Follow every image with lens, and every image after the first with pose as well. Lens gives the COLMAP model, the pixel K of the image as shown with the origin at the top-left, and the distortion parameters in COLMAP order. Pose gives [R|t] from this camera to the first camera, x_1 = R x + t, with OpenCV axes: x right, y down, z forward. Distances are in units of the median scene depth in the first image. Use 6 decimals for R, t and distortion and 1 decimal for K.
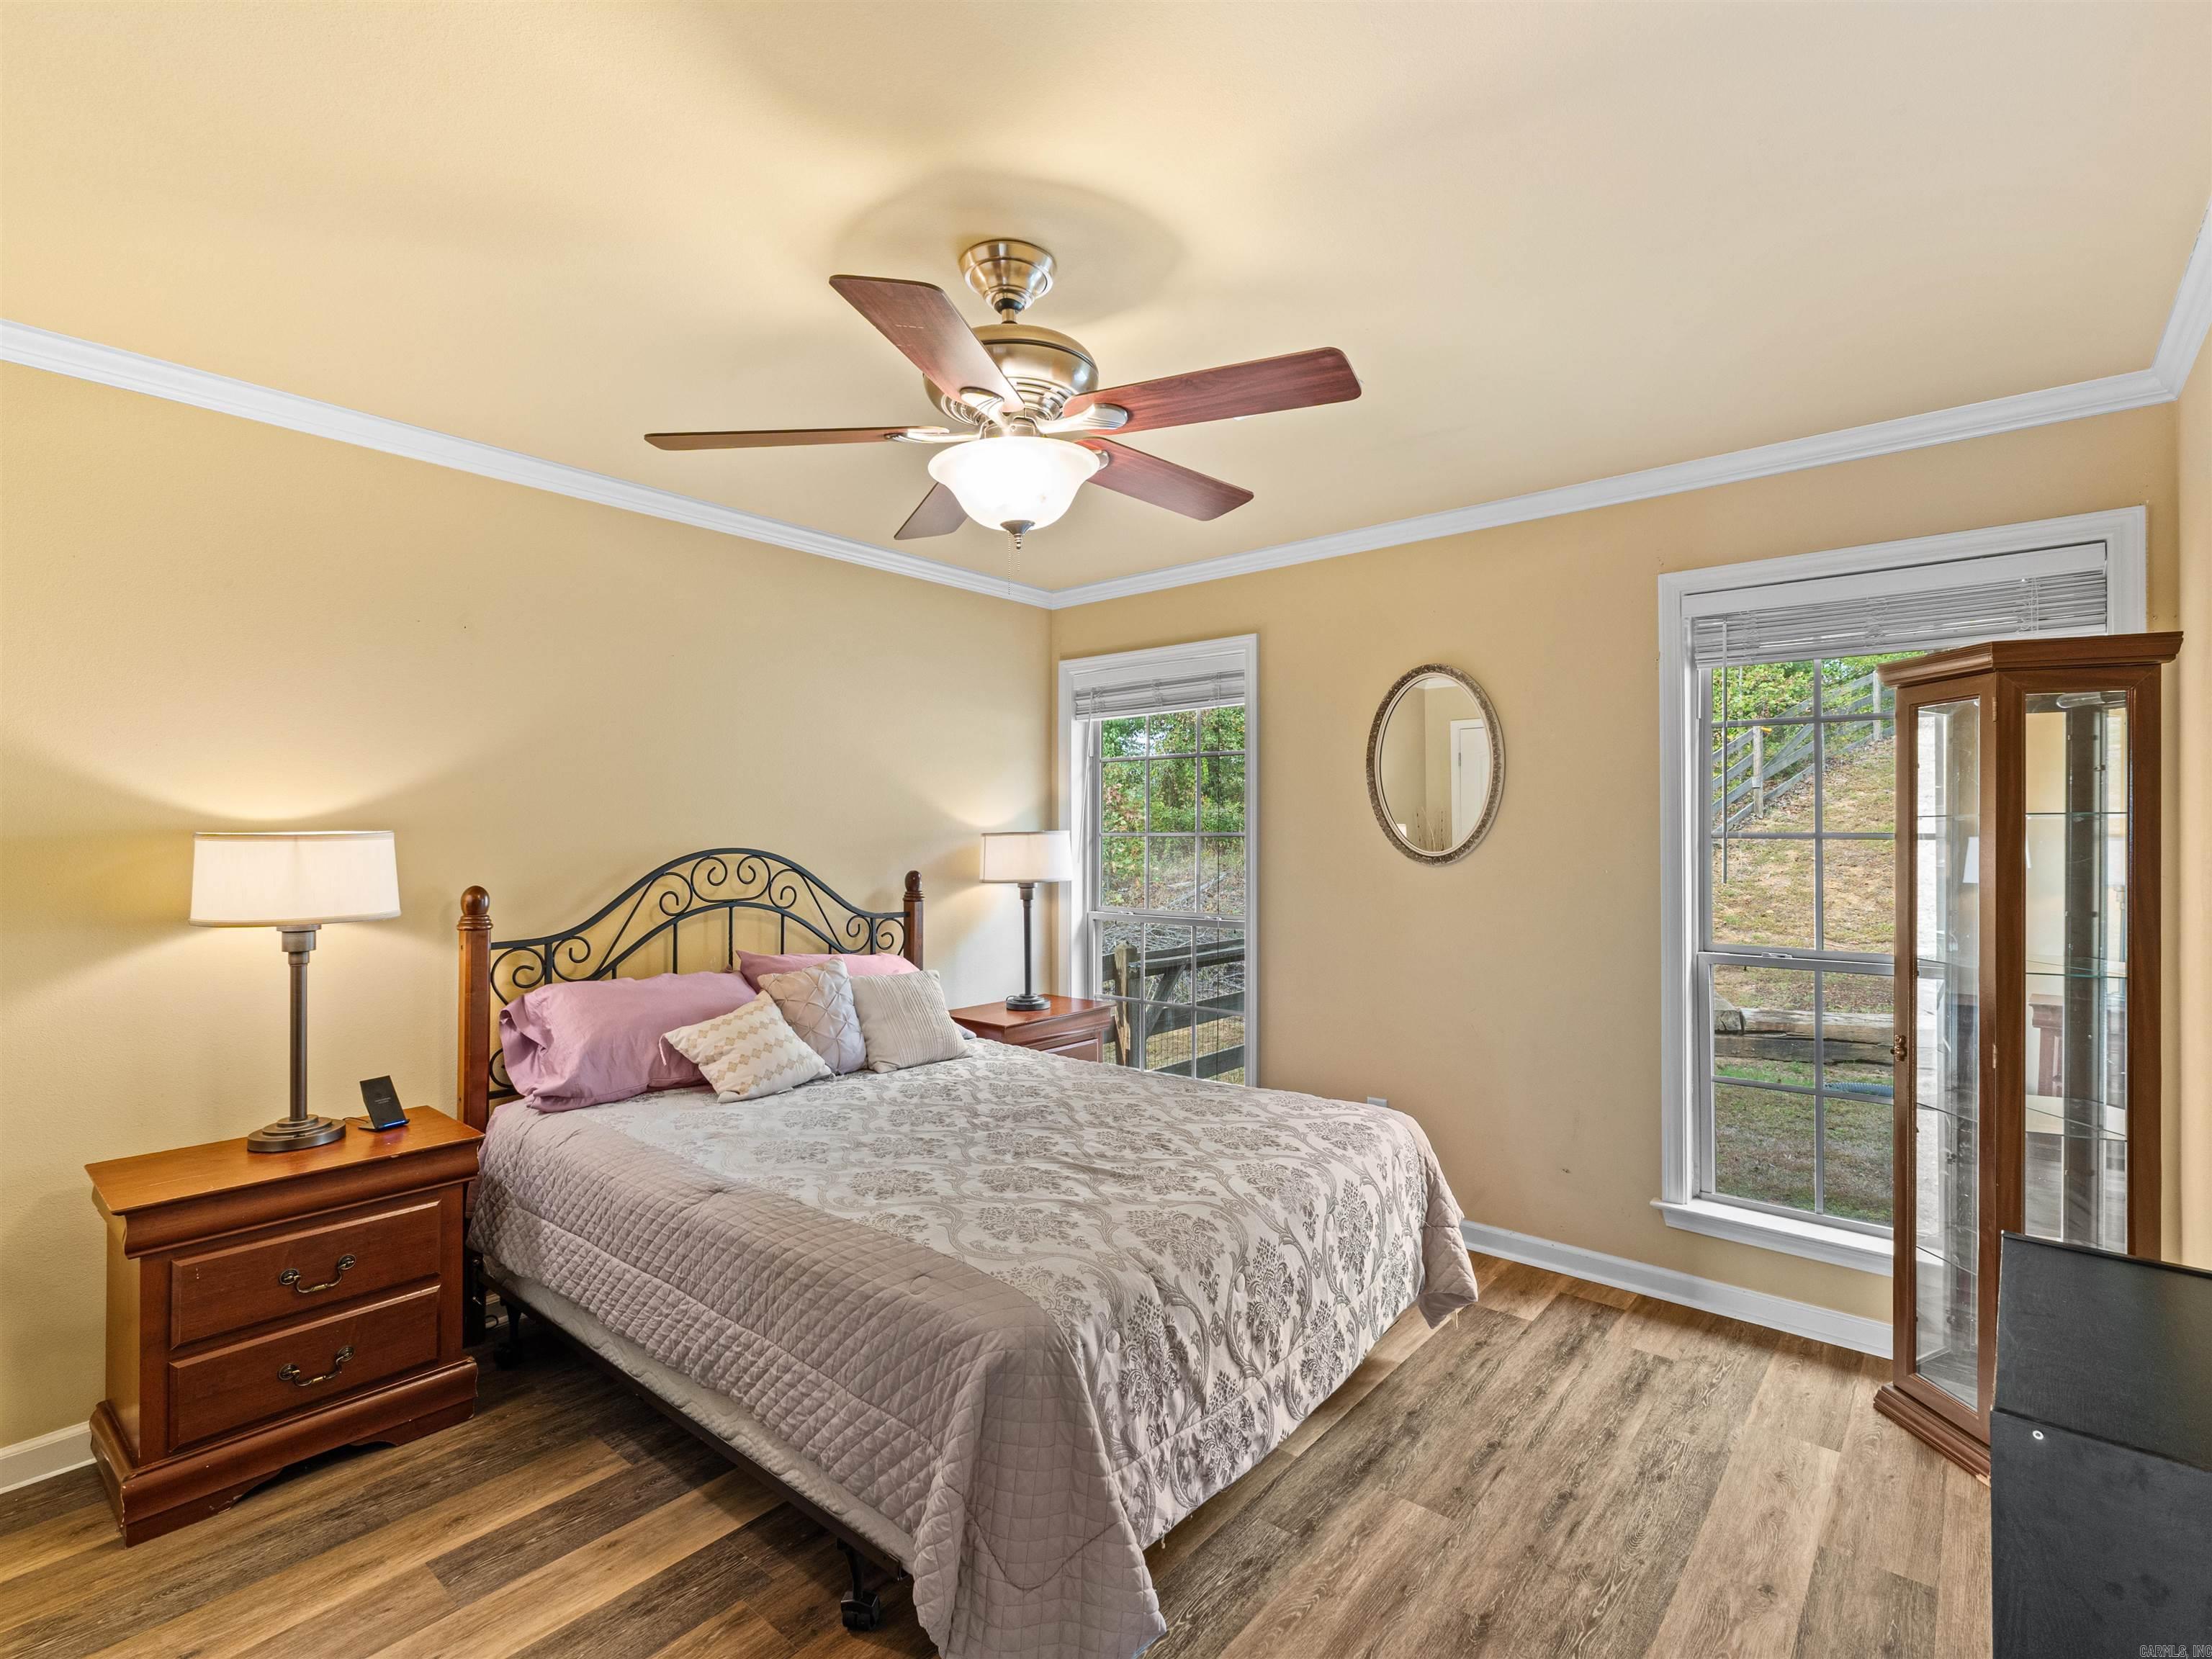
lens RADIAL K [[1048.0, 0, 1116.5], [0, 1048.0, 821.7], [0, 0, 1]] dist [0.000997, -0.000355]
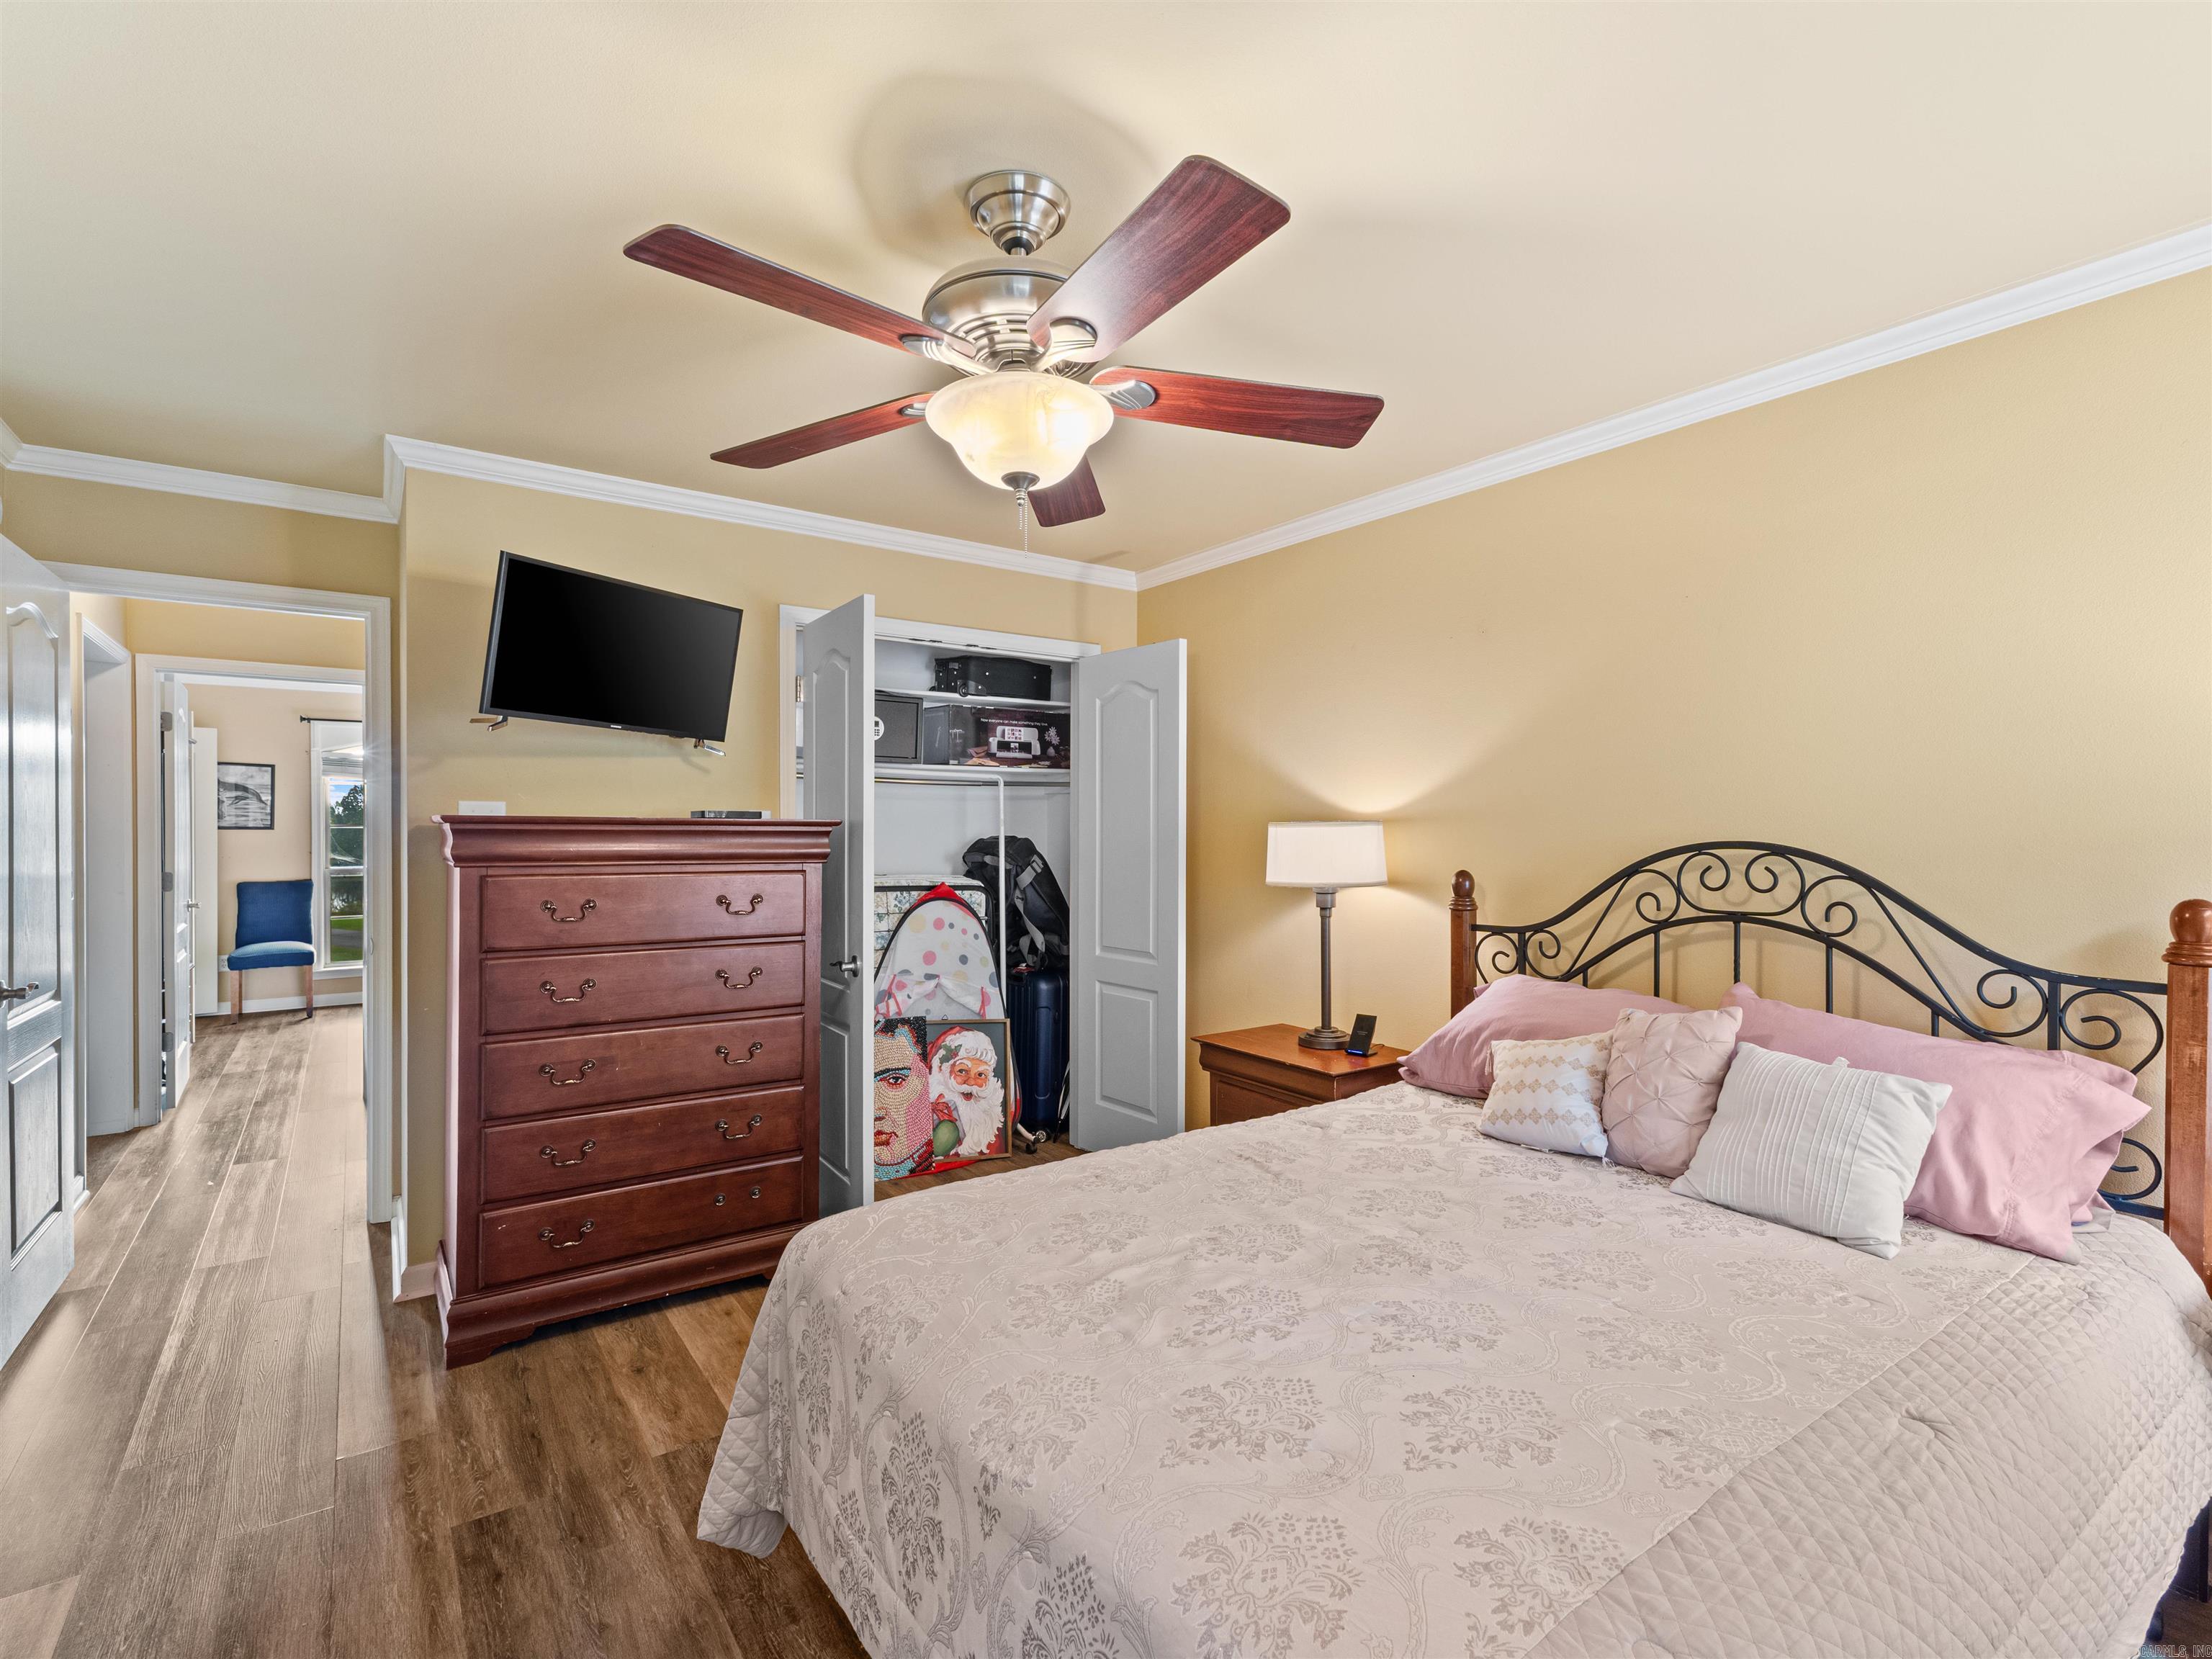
lens RADIAL K [[1048.0, 0, 1116.5], [0, 1048.0, 821.7], [0, 0, 1]] dist [0.000997, -0.000355]
pose [[-0.226340, -0.005204, -0.974034, 0.488858], [0.008306, 0.999939, -0.007272, 0.014226], [0.974013, -0.009736, -0.226283, 0.818714]]
